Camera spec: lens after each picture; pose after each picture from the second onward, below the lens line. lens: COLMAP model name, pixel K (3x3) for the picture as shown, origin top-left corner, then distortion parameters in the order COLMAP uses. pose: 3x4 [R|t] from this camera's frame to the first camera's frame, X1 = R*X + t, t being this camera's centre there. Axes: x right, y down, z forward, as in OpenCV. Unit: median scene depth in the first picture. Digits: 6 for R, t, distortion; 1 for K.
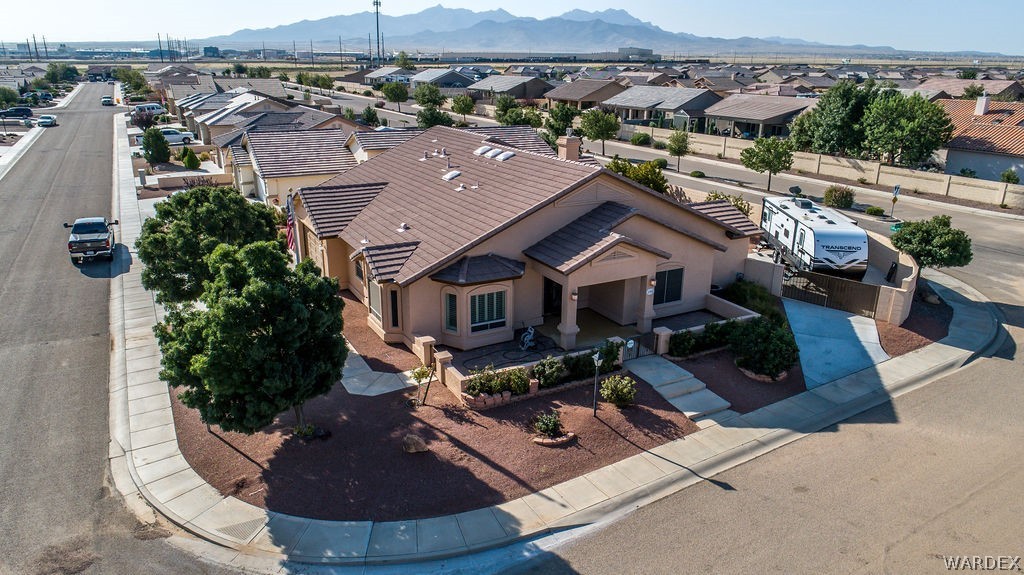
lens RADIAL K [[693.6, 0, 519.0], [0, 693.6, 289.6], [0, 0, 1]] dist [-0.001631, -0.001065]
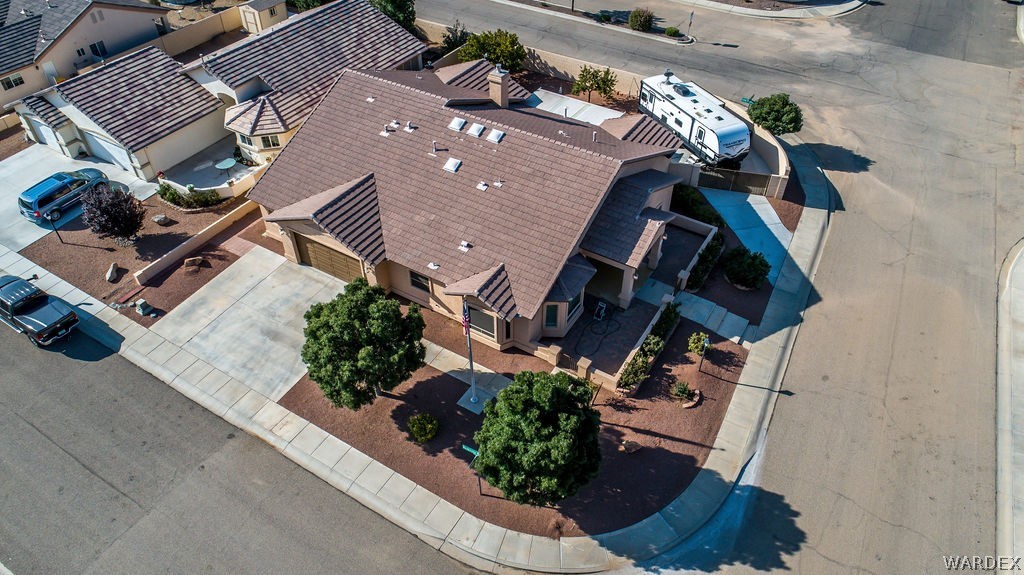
lens RADIAL K [[691.7, 0, 515.0], [0, 691.7, 292.8], [0, 0, 1]] dist [-0.005641, -0.001617]
pose [[0.870405, -0.338837, 0.357189, -0.546496], [0.160337, 0.881033, 0.445053, -0.532804], [-0.465496, -0.330106, 0.821184, 0.007360]]
